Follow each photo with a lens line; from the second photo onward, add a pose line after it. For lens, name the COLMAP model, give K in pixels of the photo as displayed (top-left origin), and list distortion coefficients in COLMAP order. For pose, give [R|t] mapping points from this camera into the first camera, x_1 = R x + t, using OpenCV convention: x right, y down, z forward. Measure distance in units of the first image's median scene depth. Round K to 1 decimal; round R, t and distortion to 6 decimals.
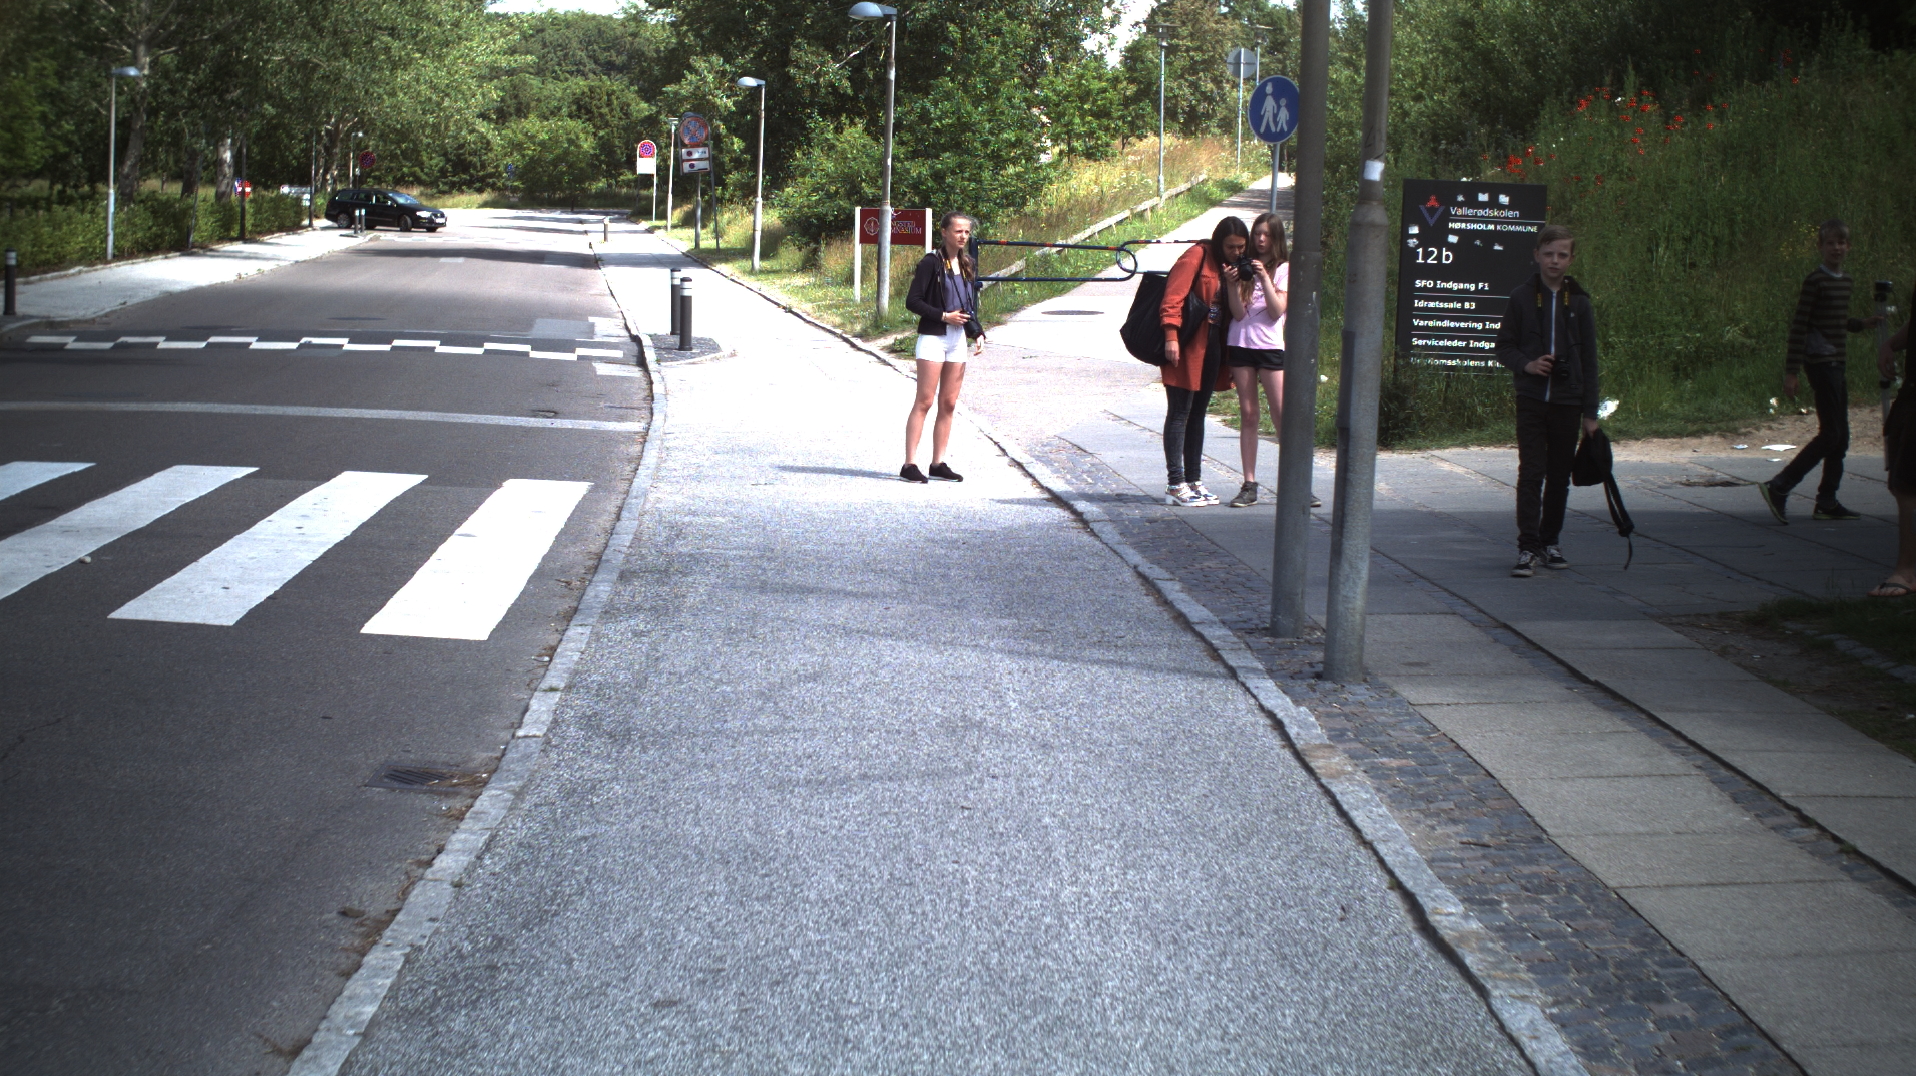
lens RADIAL K [[3498.6, 0, 958.0], [0, 3498.6, 538.0], [0, 0, 1]] dist [-0.285769, 0.364566]
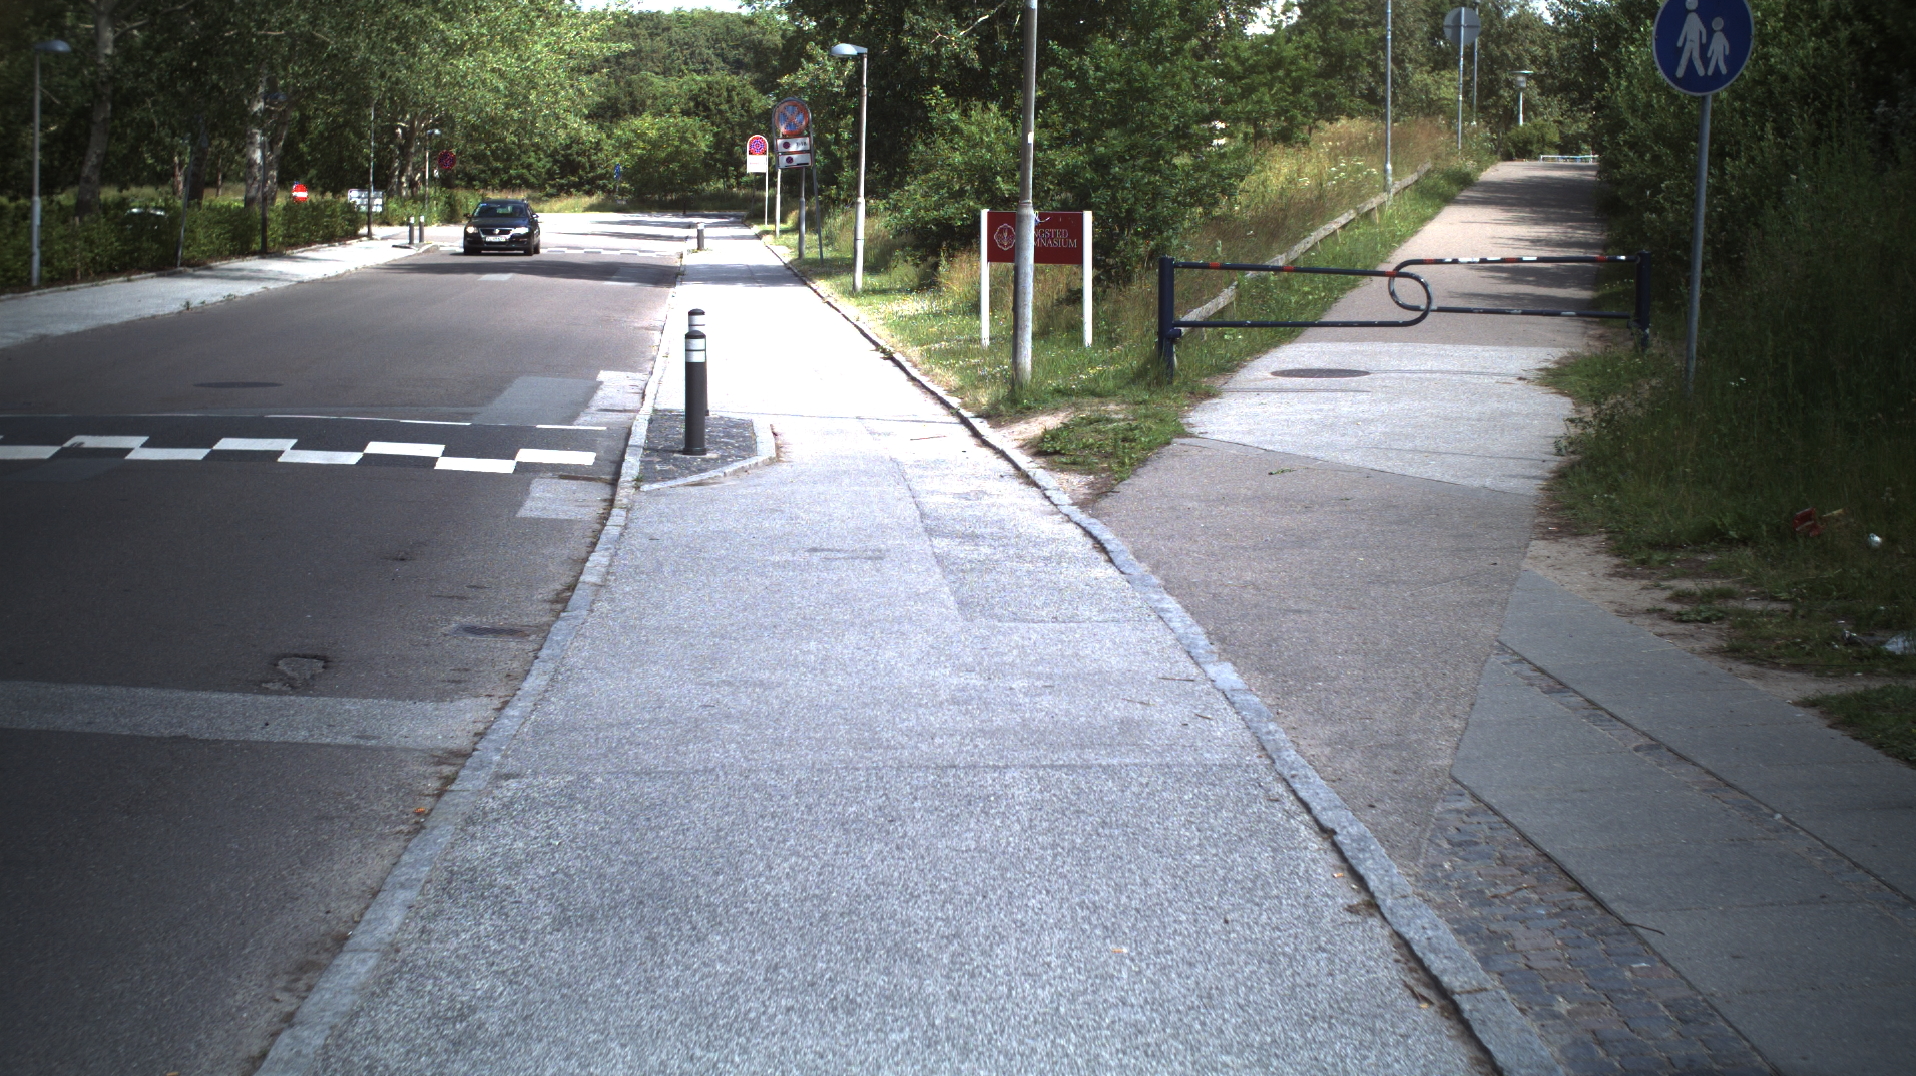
lens RADIAL K [[3498.6, 0, 958.0], [0, 3498.6, 538.0], [0, 0, 1]] dist [-0.285769, 0.364566]
pose [[0.999183, -0.007539, -0.039696, -0.004381], [0.007551, 0.999971, 0.000137, -0.018623], [0.039694, -0.000436, 0.999212, 0.192082]]
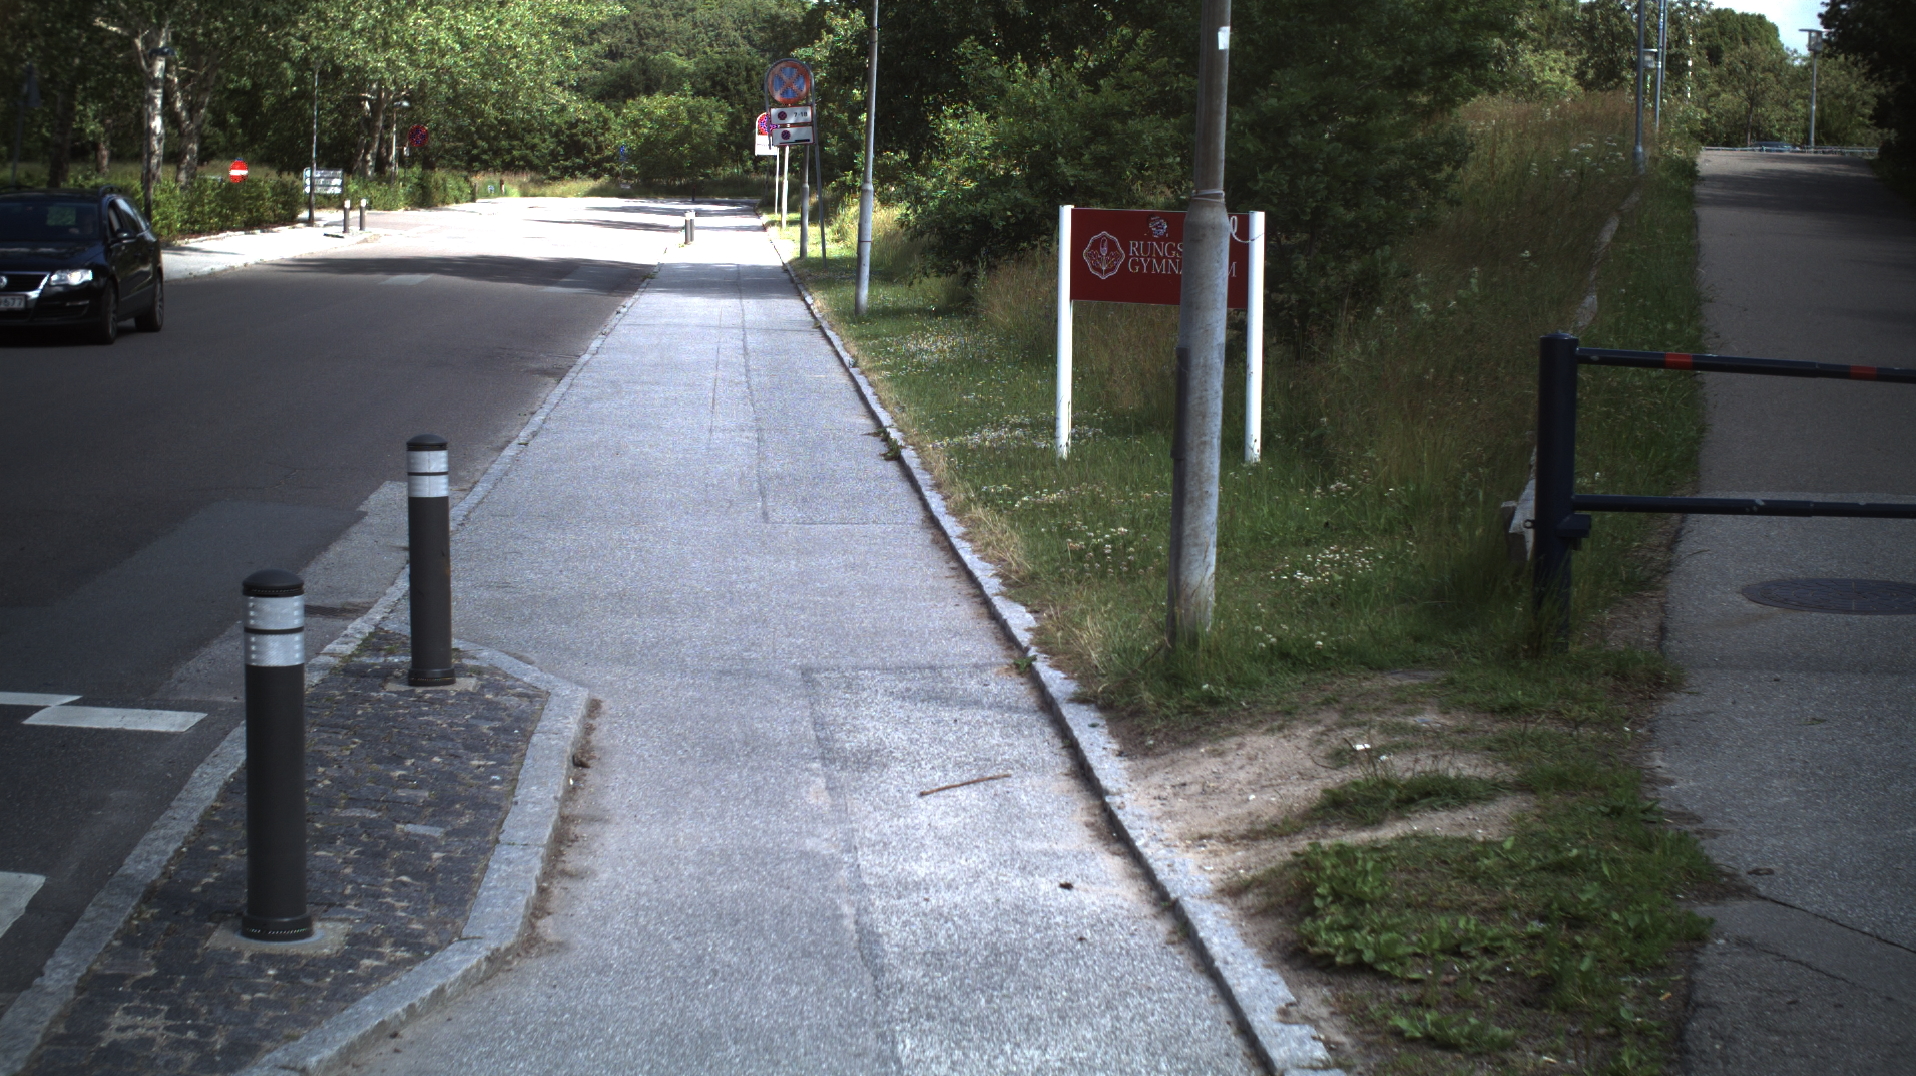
lens RADIAL K [[3498.6, 0, 958.0], [0, 3498.6, 538.0], [0, 0, 1]] dist [-0.285769, 0.364566]
pose [[0.998889, 0.007086, -0.046596, -0.014113], [-0.006944, 0.999971, 0.003217, -0.037074], [0.046617, -0.002890, 0.998909, 0.383985]]
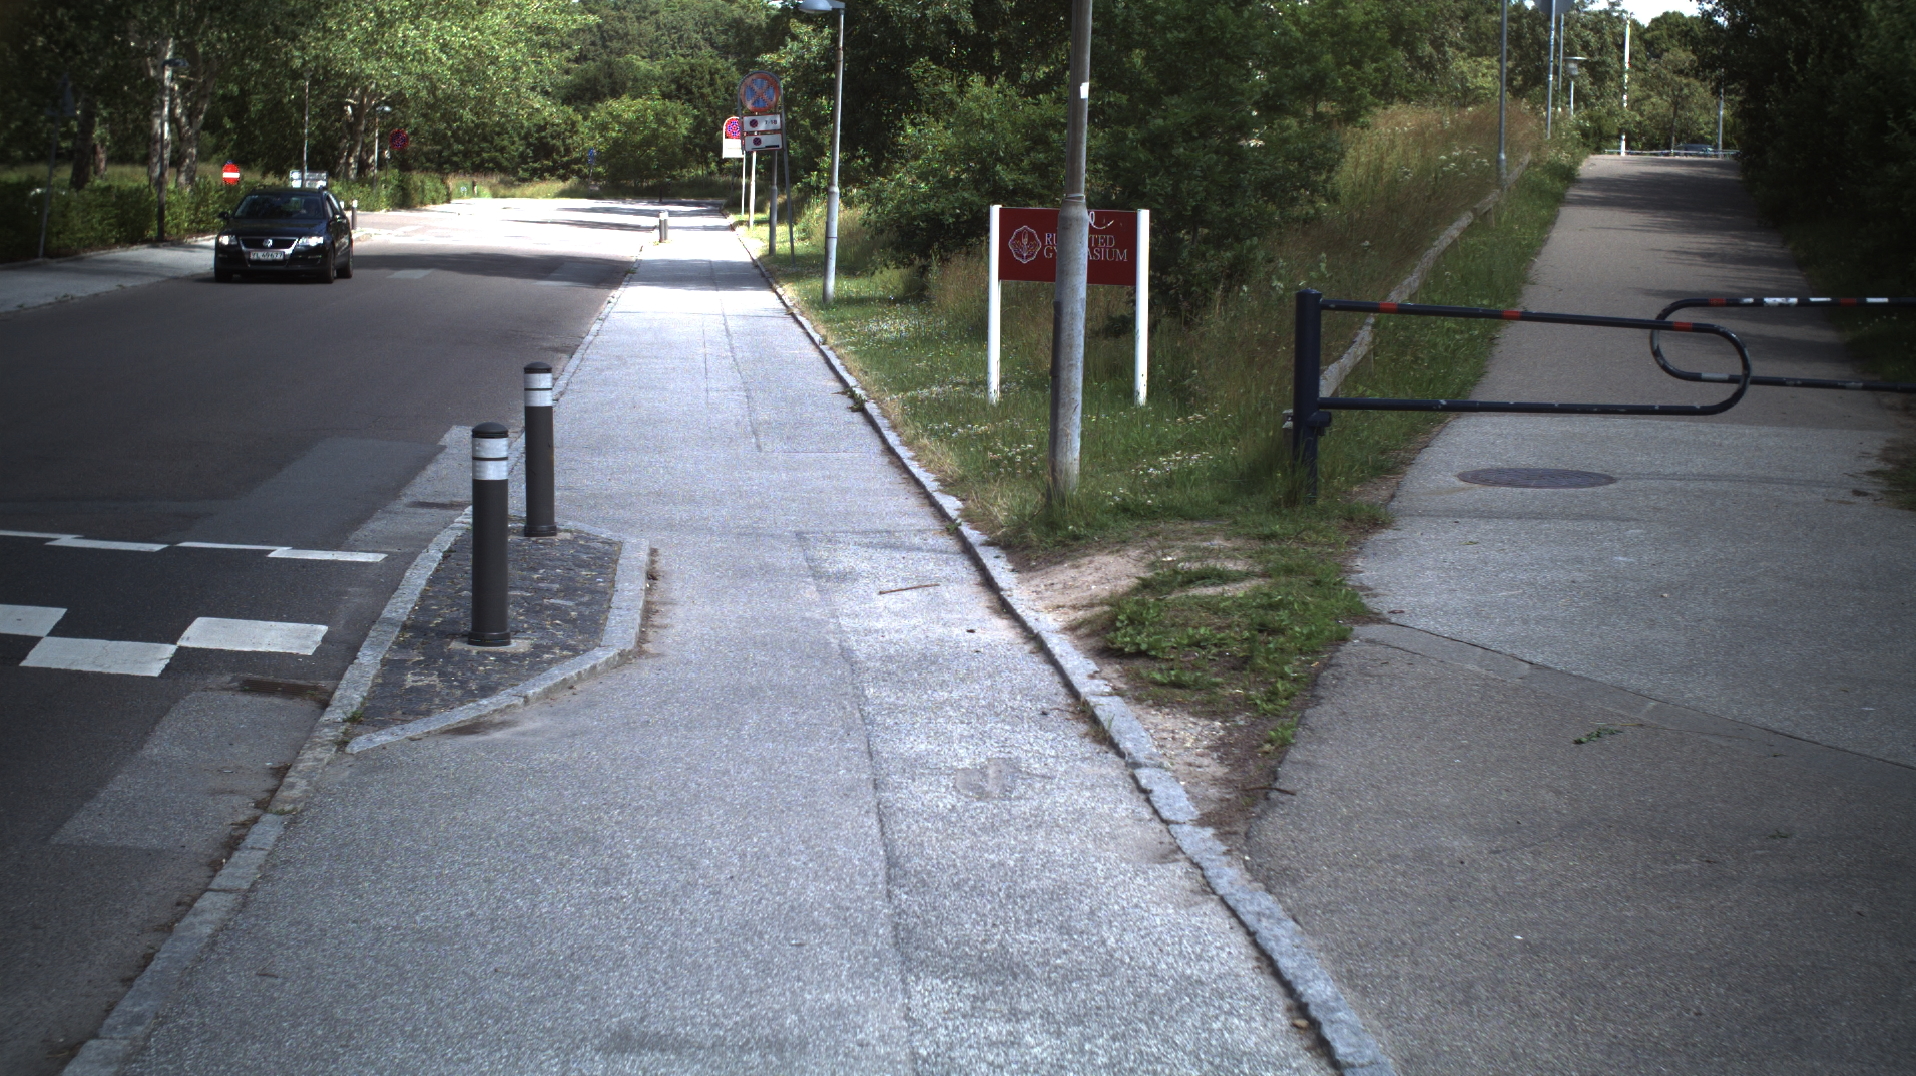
lens RADIAL K [[3498.6, 0, 958.0], [0, 3498.6, 538.0], [0, 0, 1]] dist [-0.285769, 0.364566]
pose [[0.999350, 0.005852, -0.035578, -0.010247], [-0.005752, 0.999979, 0.002907, -0.031069], [0.035595, -0.002701, 0.999363, 0.319877]]
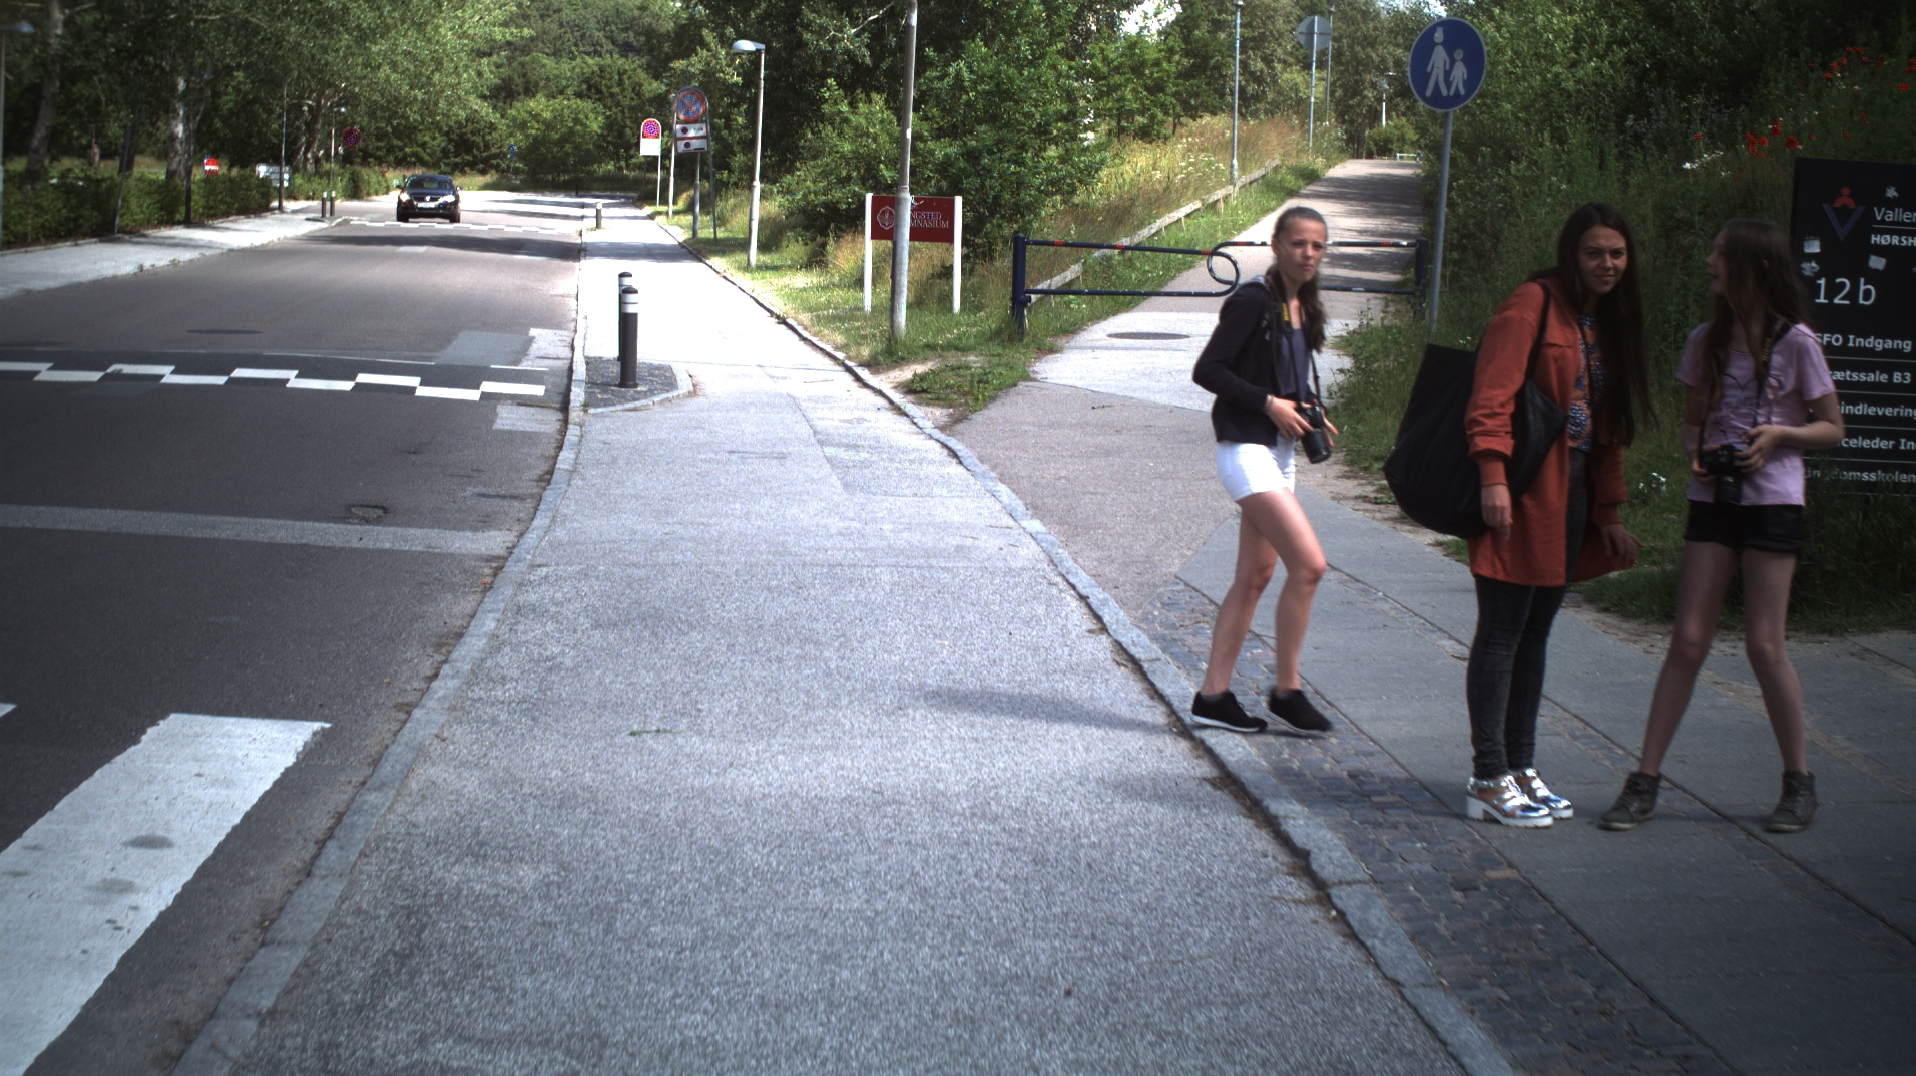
lens RADIAL K [[3498.6, 0, 958.0], [0, 3498.6, 538.0], [0, 0, 1]] dist [-0.285769, 0.364566]
pose [[0.999937, 0.010048, -0.005096, -0.002291], [-0.010029, 0.999943, 0.003794, -0.012276], [0.005134, -0.003743, 0.999980, 0.128160]]
